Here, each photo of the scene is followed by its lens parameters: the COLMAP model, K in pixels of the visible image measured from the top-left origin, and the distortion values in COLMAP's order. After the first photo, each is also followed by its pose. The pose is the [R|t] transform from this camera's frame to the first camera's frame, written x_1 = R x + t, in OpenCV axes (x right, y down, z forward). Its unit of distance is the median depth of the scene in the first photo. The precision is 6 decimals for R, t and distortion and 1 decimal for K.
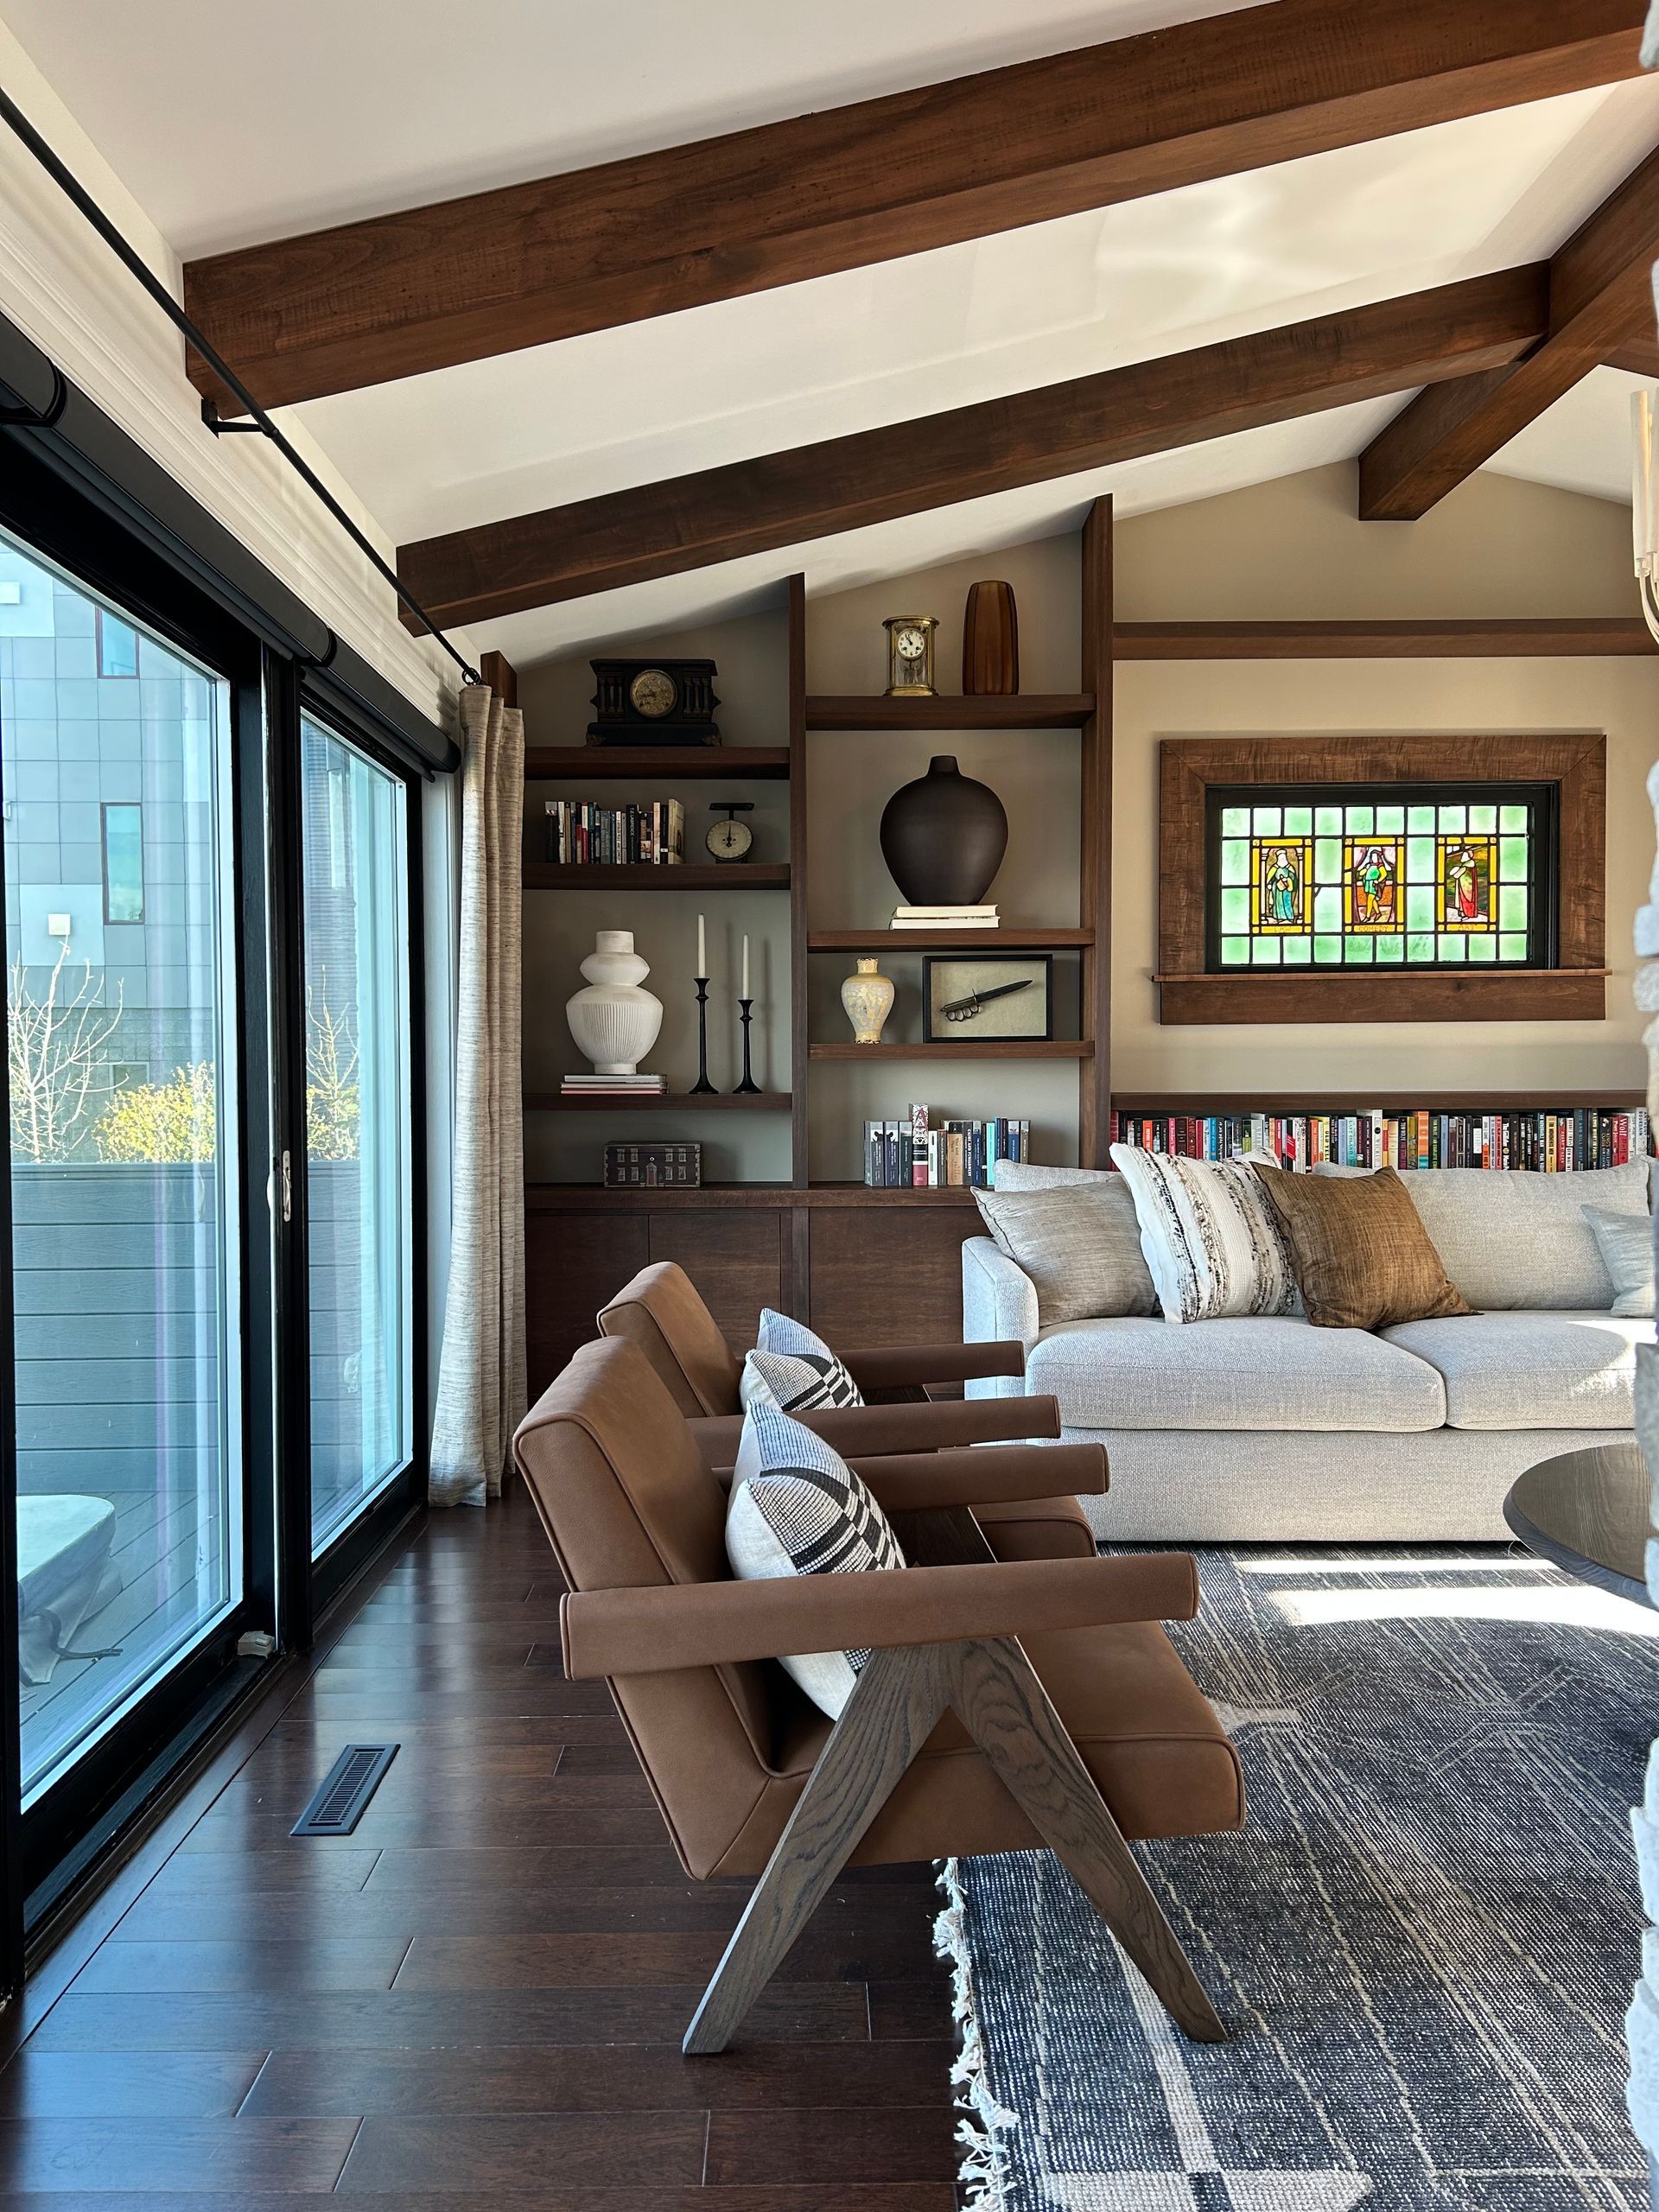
lens RADIAL K [[1661.2, 0, 803.5], [0, 1661.2, 1129.0], [0, 0, 1]] dist [0.032948, -0.057771]
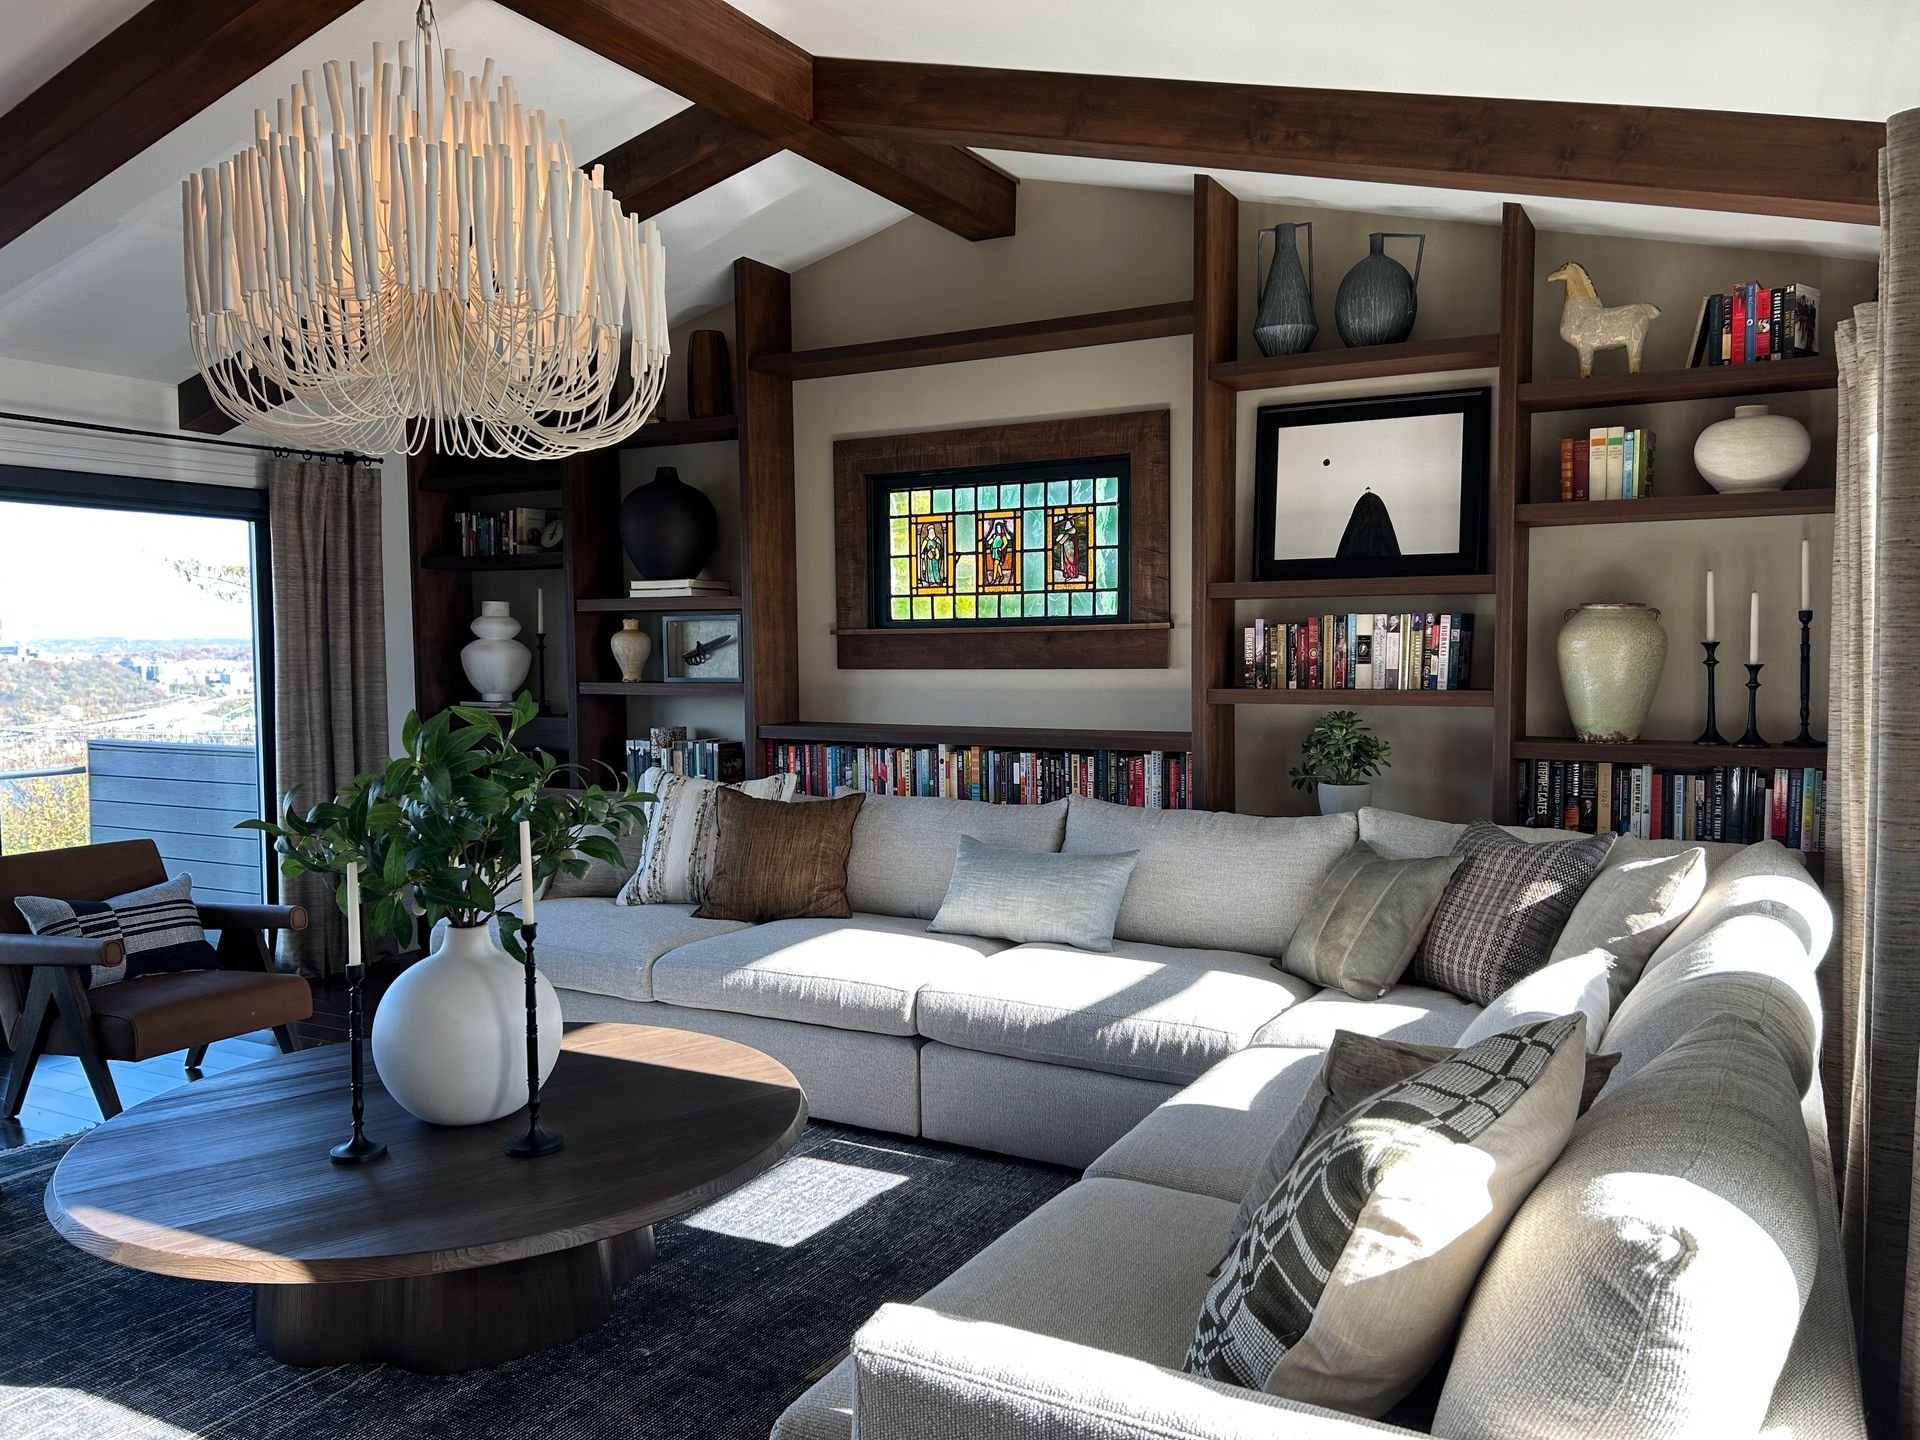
lens RADIAL K [[1433.9, 0, 964.5], [0, 1433.9, 729.9], [0, 0, 1]] dist [0.125953, -0.275326]
pose [[0.875328, 0.028653, -0.482680, 0.829503], [-0.015357, 0.999387, 0.031476, -0.052860], [0.483286, -0.020139, 0.875231, 0.095804]]
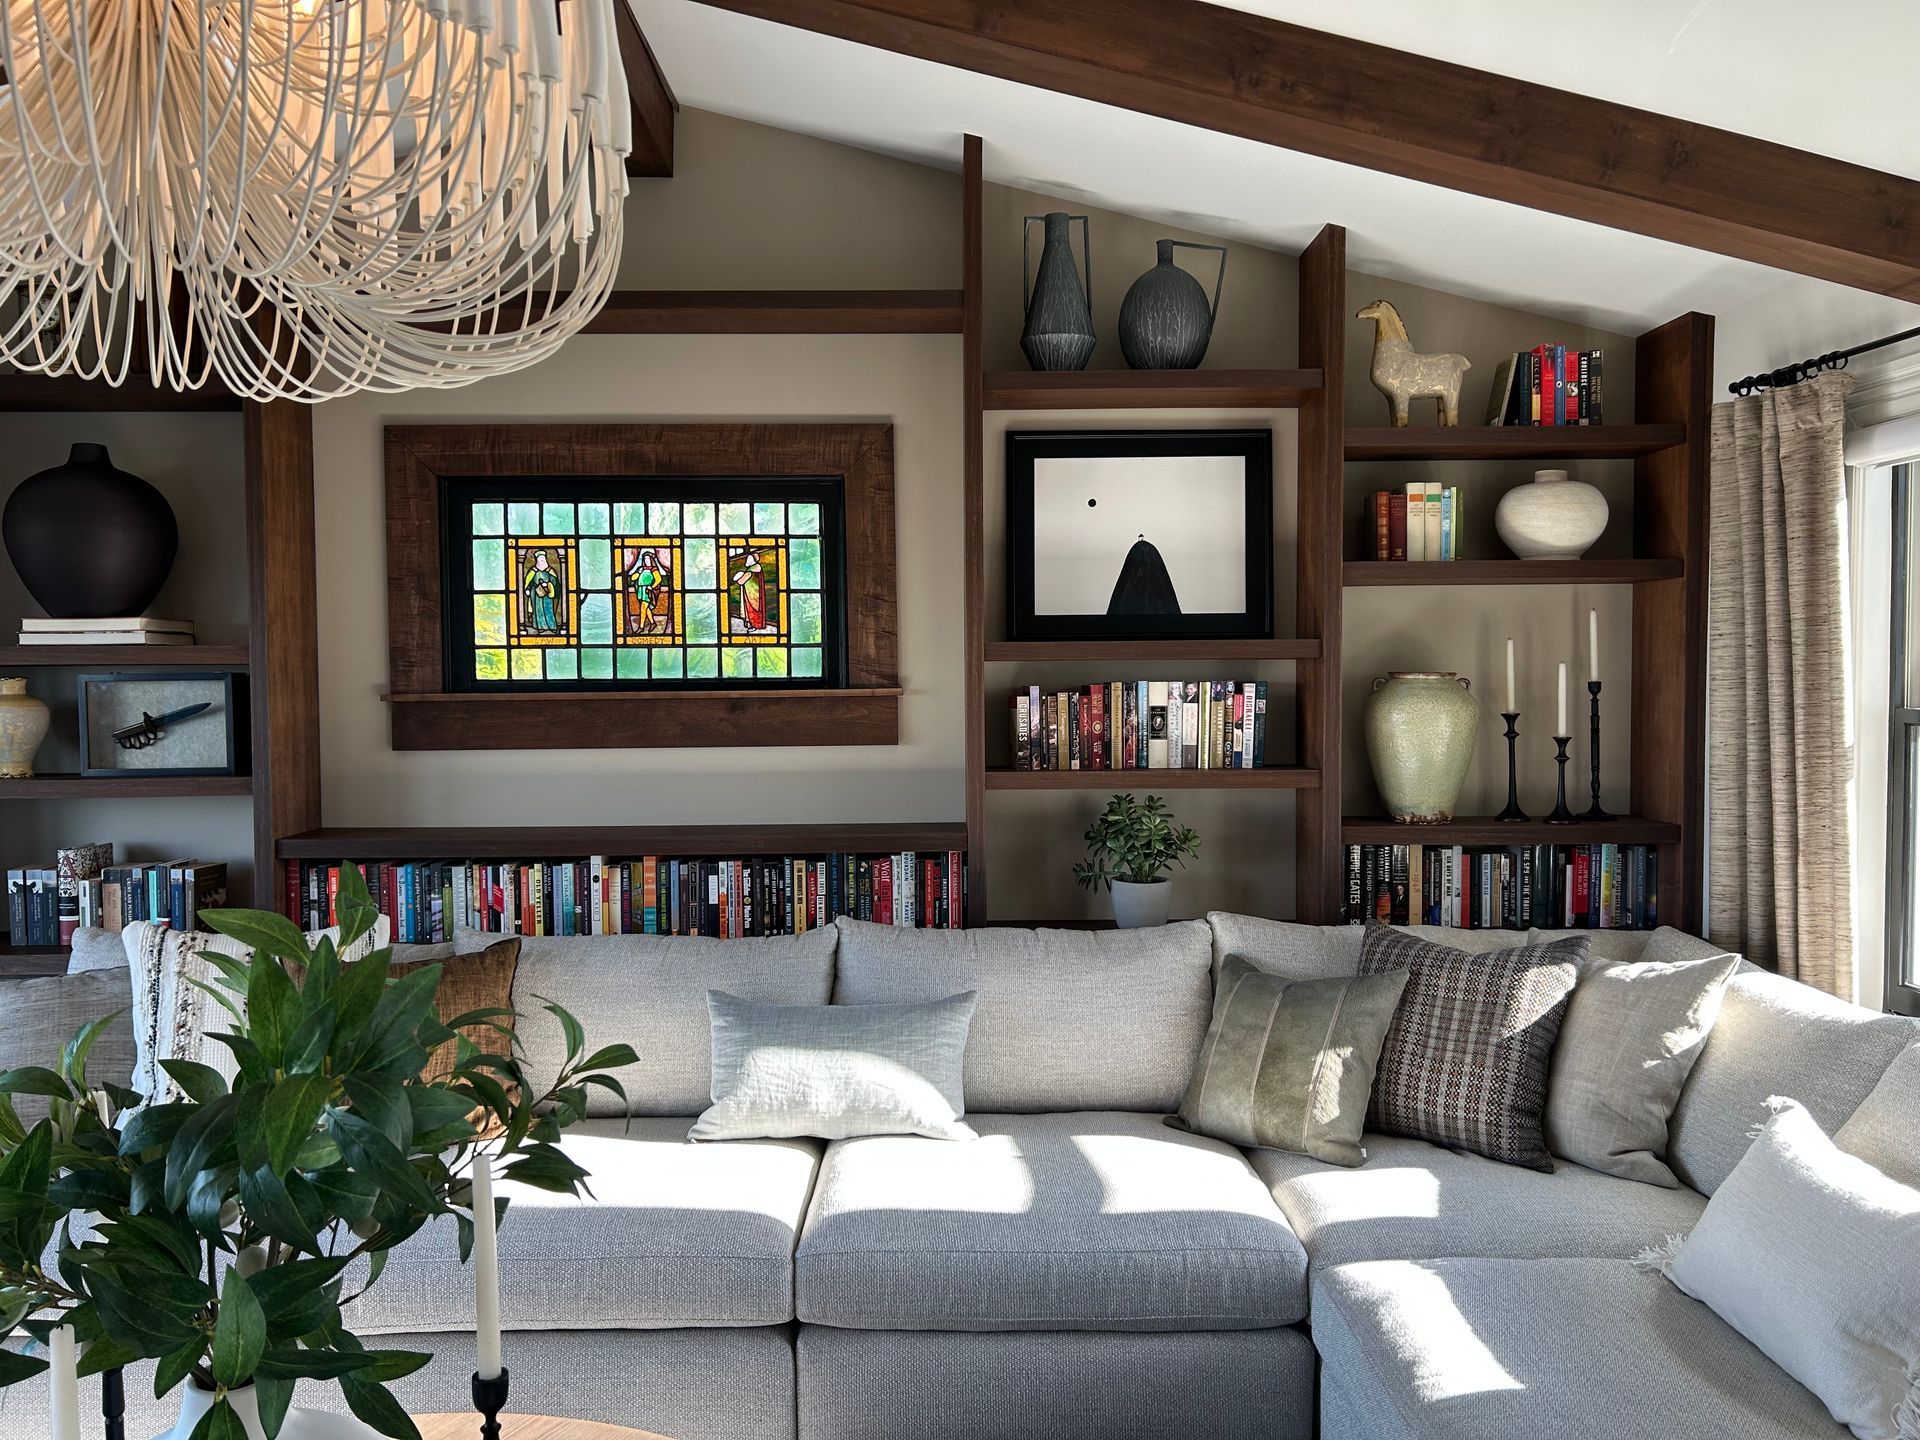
lens RADIAL K [[1433.9, 0, 964.5], [0, 1433.9, 729.9], [0, 0, 1]] dist [0.125953, -0.275326]
pose [[0.999834, -0.001518, 0.018162, 0.504351], [0.001511, 0.999999, 0.000411, -0.074123], [-0.018162, -0.000383, 0.999835, 0.234842]]
